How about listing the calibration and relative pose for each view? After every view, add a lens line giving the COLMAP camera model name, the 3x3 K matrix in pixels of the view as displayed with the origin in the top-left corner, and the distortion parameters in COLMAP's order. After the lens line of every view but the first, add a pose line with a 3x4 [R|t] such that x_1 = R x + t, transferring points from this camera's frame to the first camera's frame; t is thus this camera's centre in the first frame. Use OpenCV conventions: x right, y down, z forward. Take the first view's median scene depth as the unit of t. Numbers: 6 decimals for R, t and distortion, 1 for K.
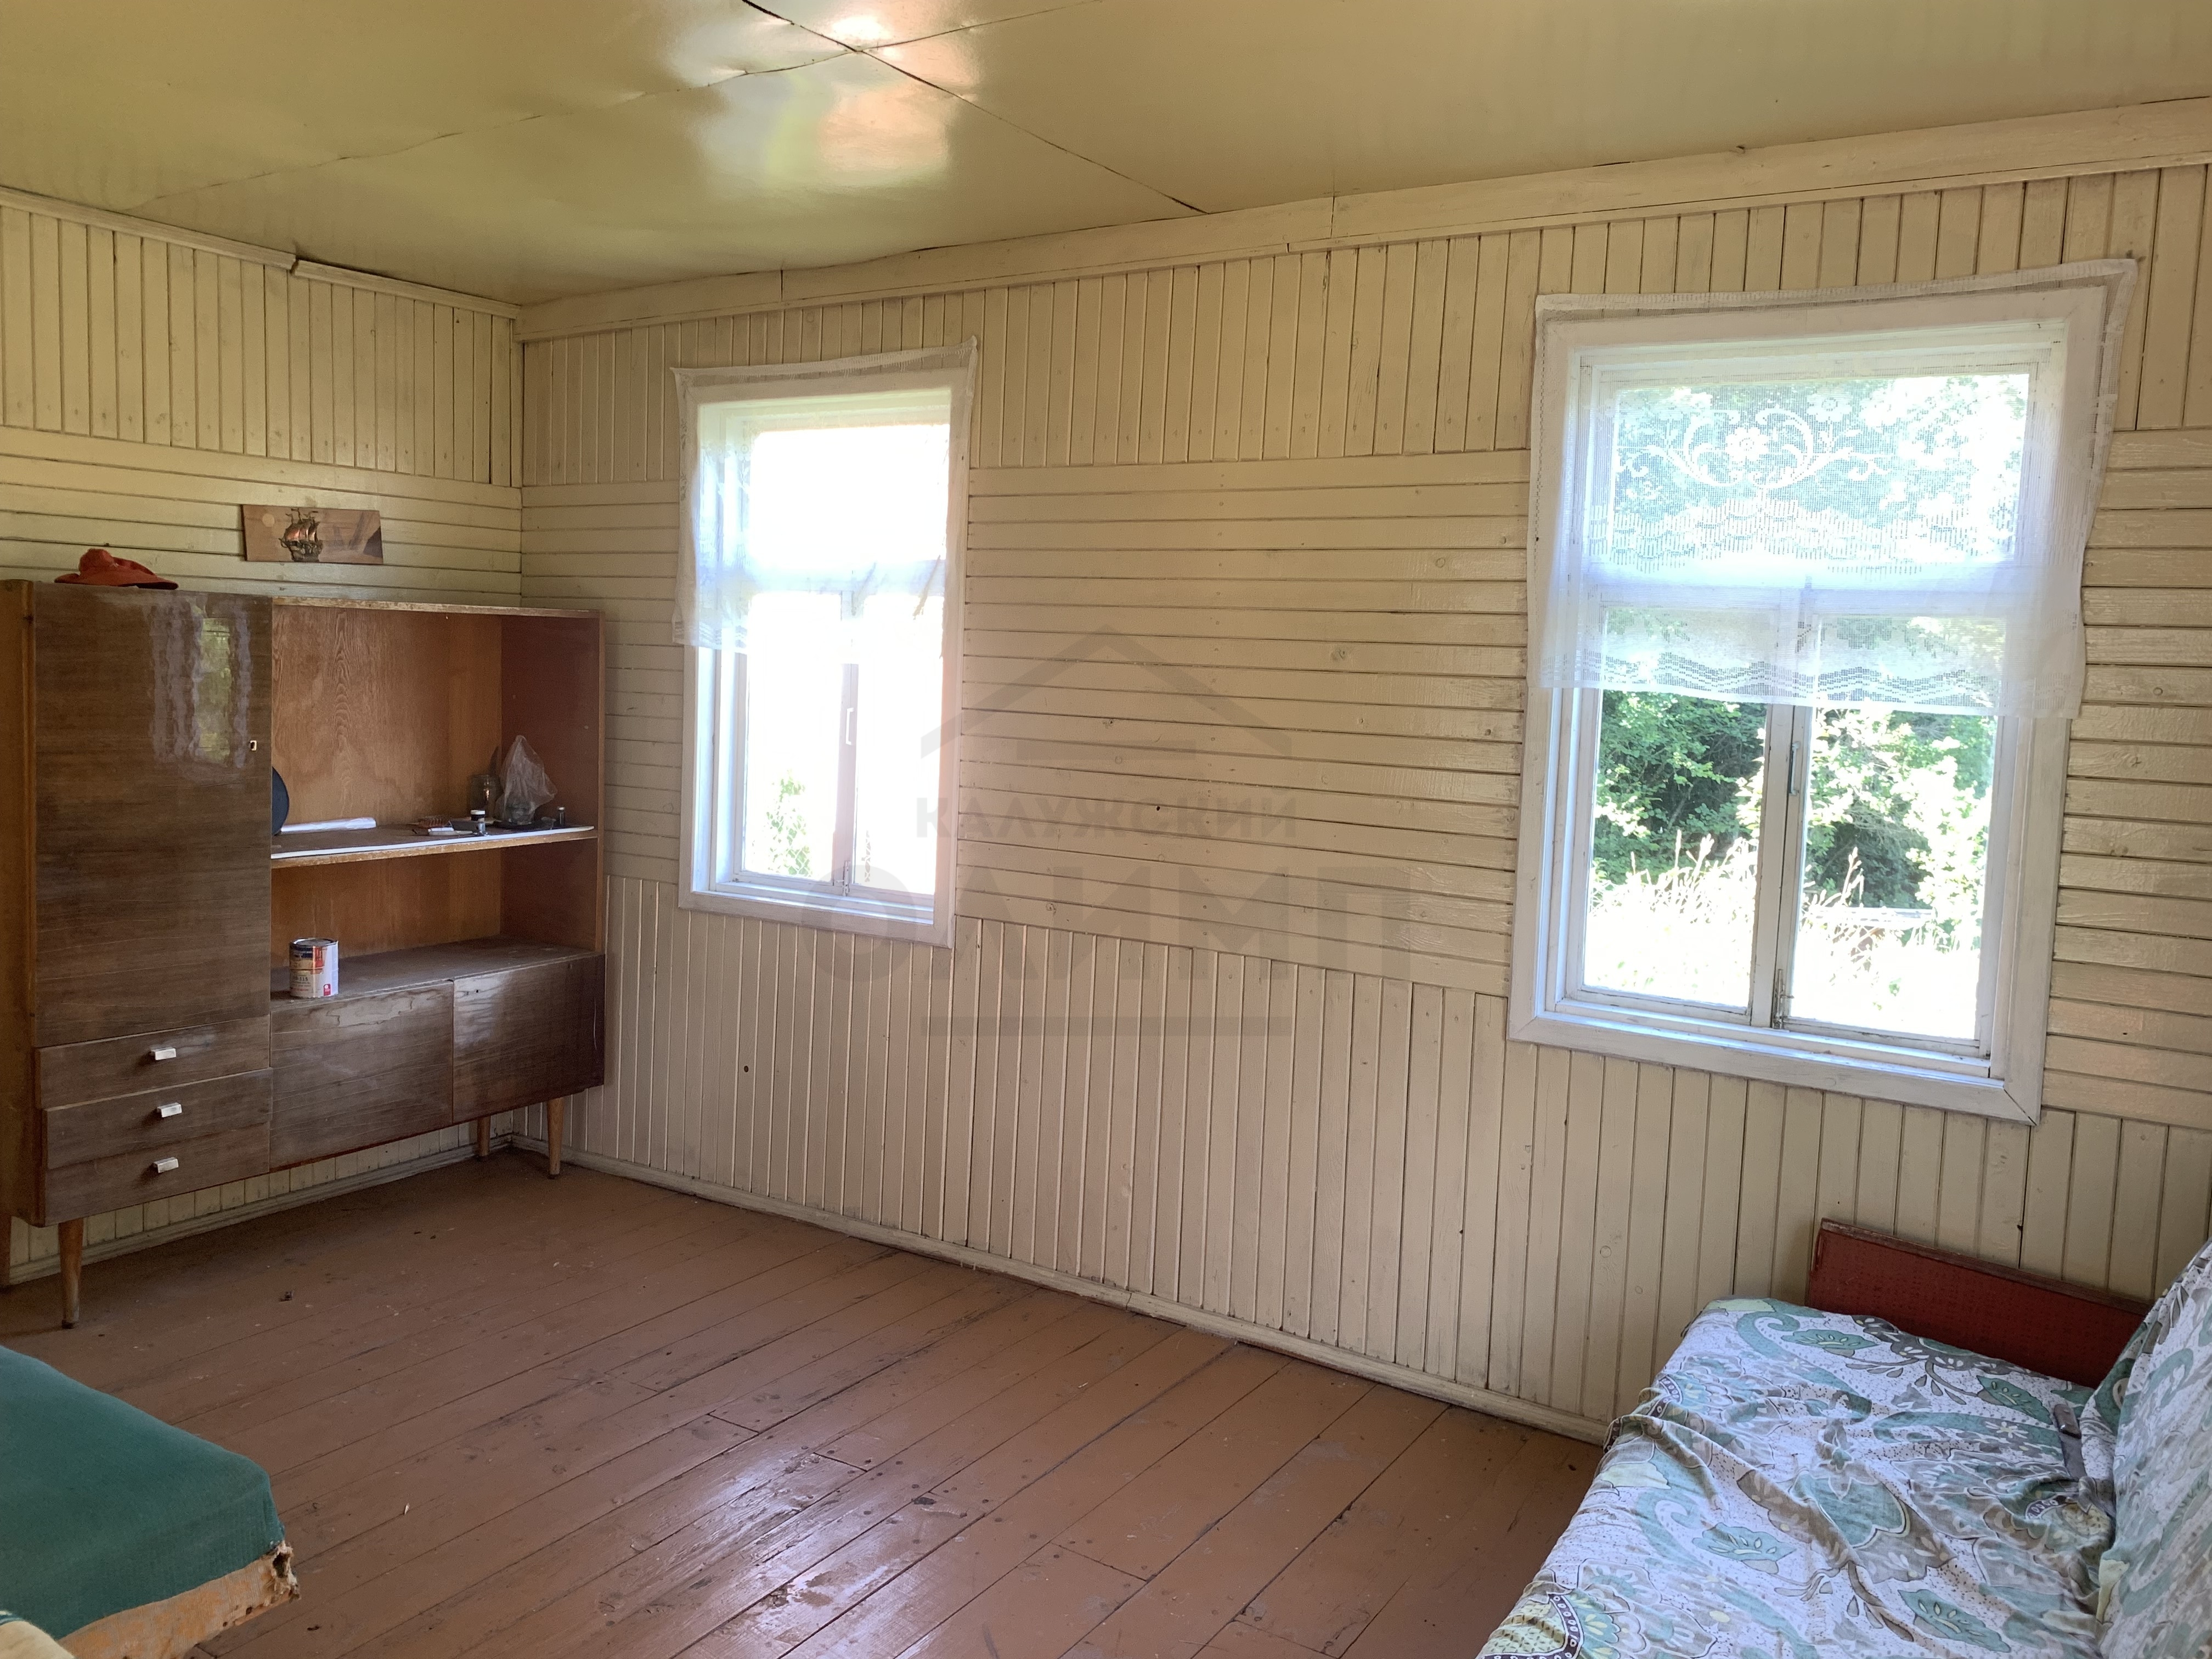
lens RADIAL K [[1708.5, 0, 1100.7], [0, 1708.5, 822.0], [0, 0, 1]] dist [0.040767, -0.029987]
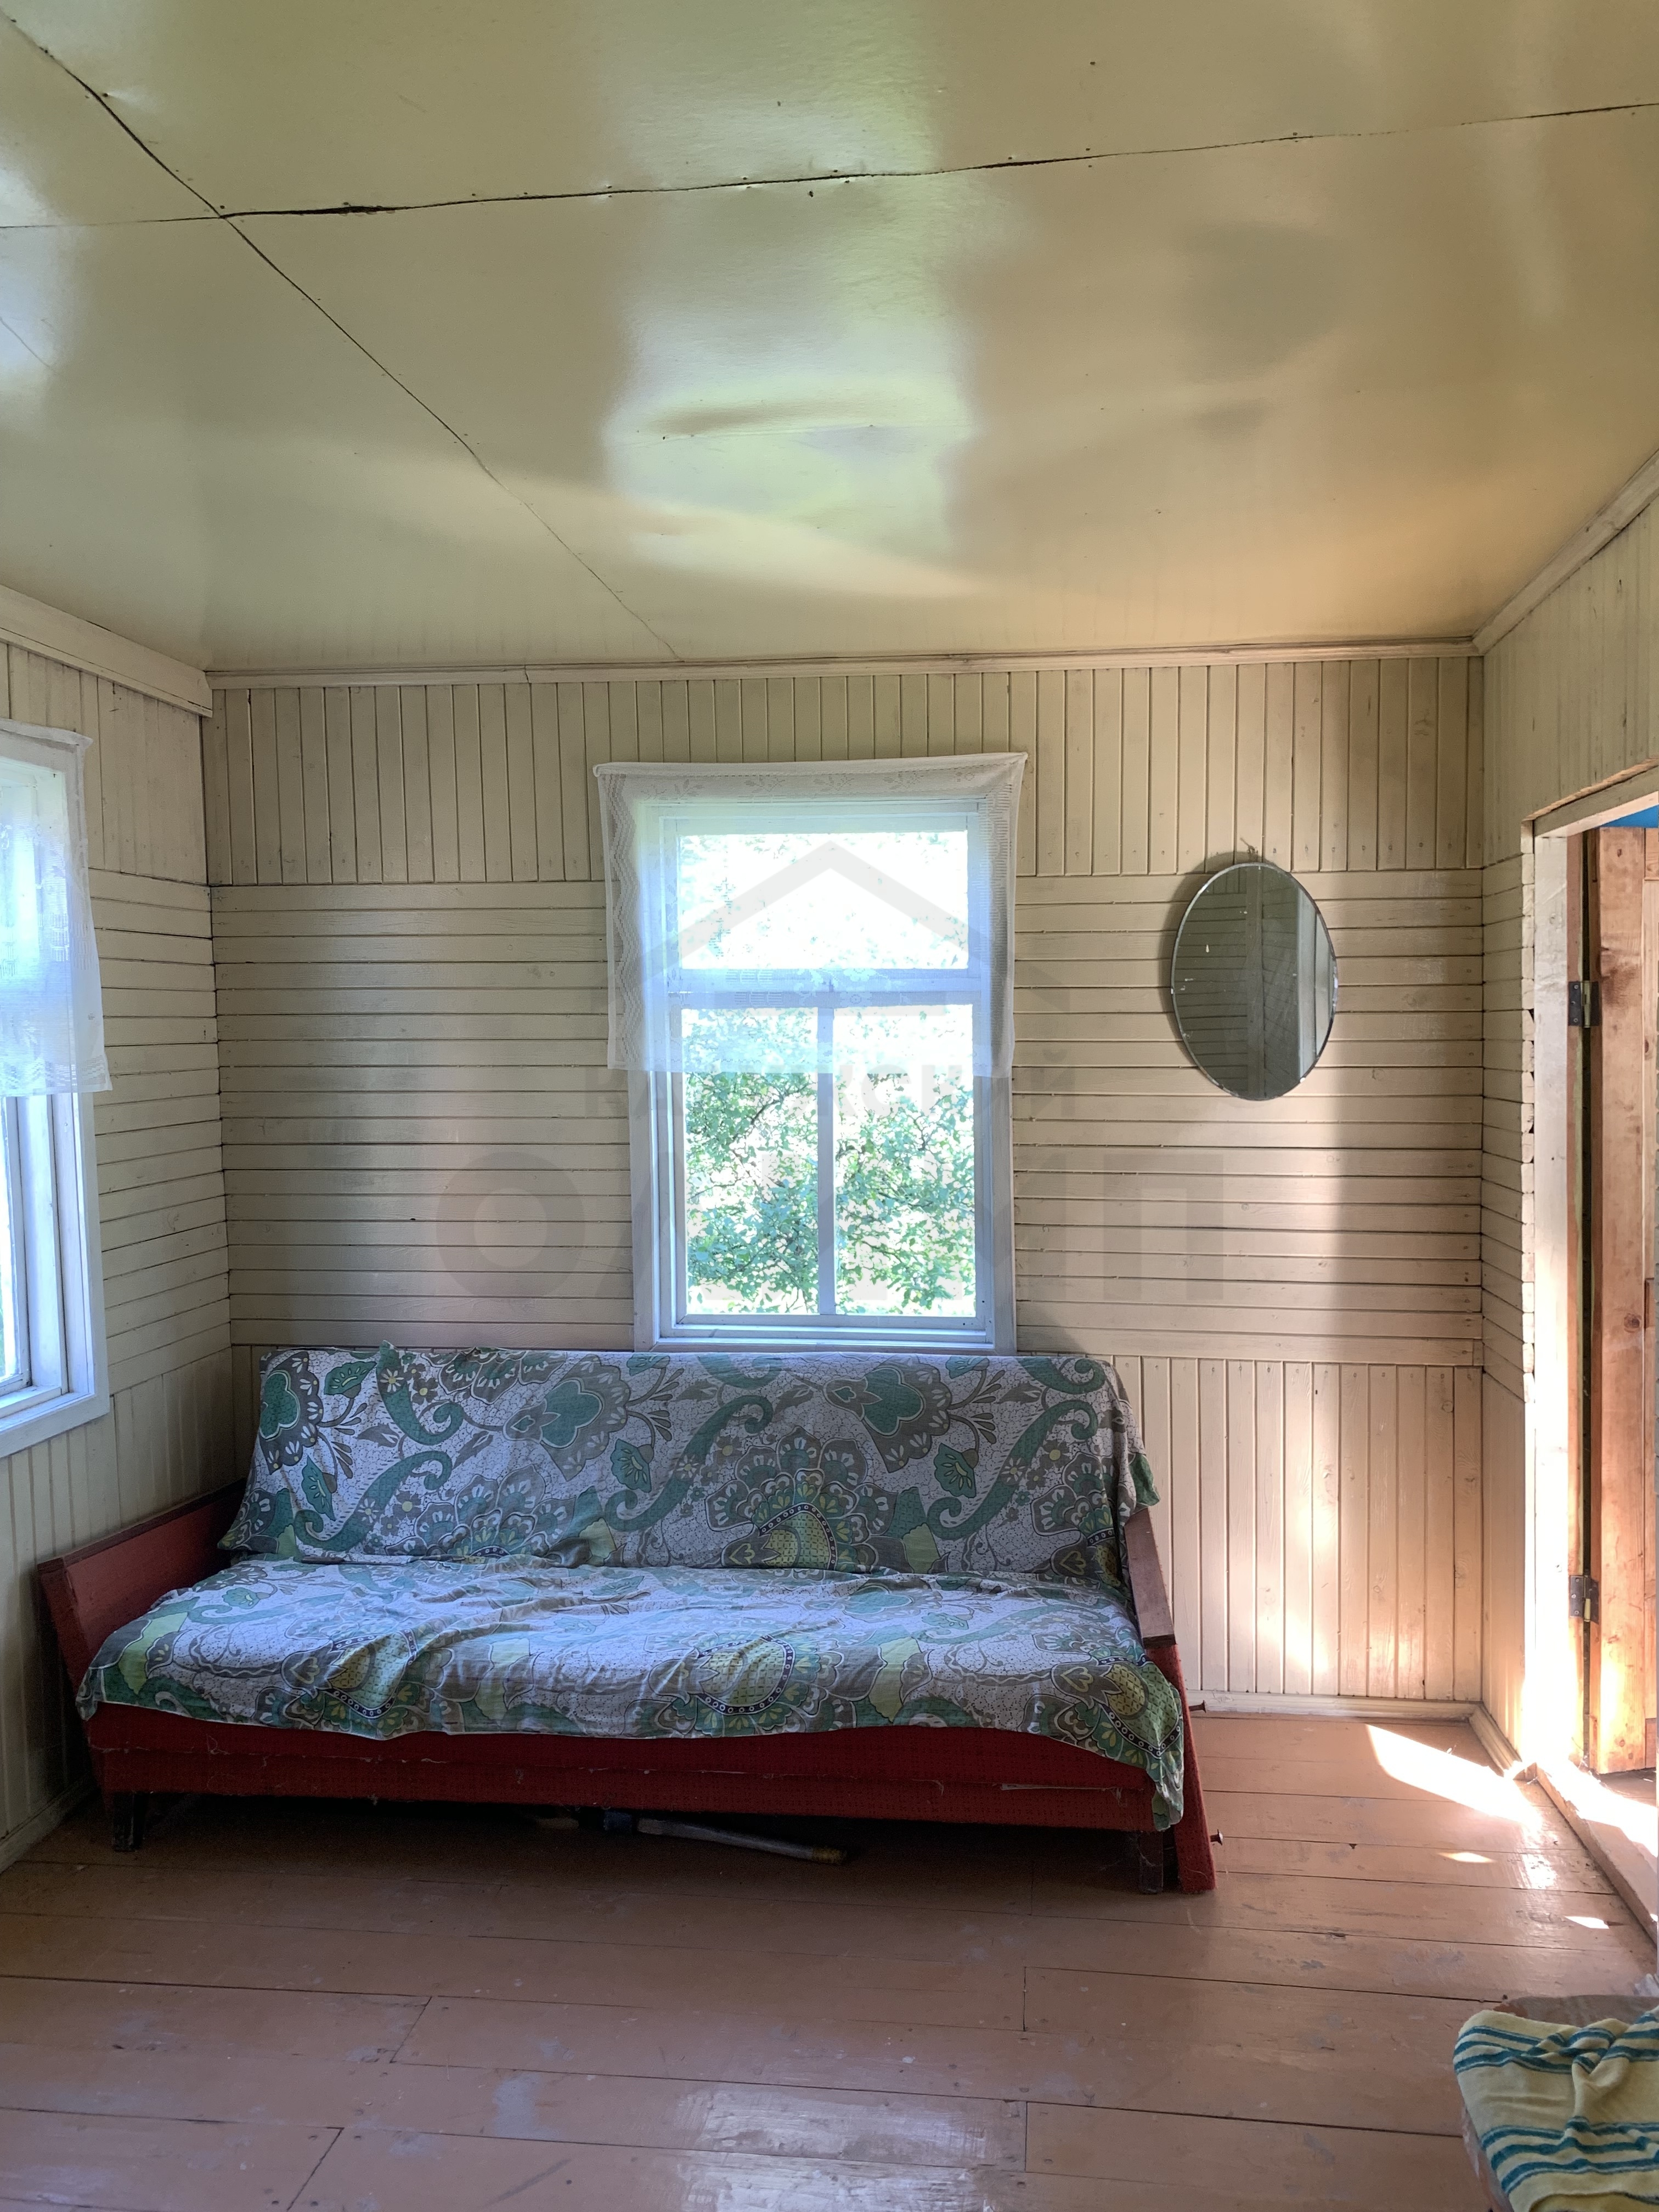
lens RADIAL K [[1708.5, 0, 814.2], [0, 1708.5, 1098.7], [0, 0, 1]] dist [0.040767, -0.029987]
pose [[-0.421478, -0.067314, 0.904337, -0.545751], [0.100420, 0.987644, 0.120317, -0.103273], [-0.901261, 0.141524, -0.409510, 0.707297]]
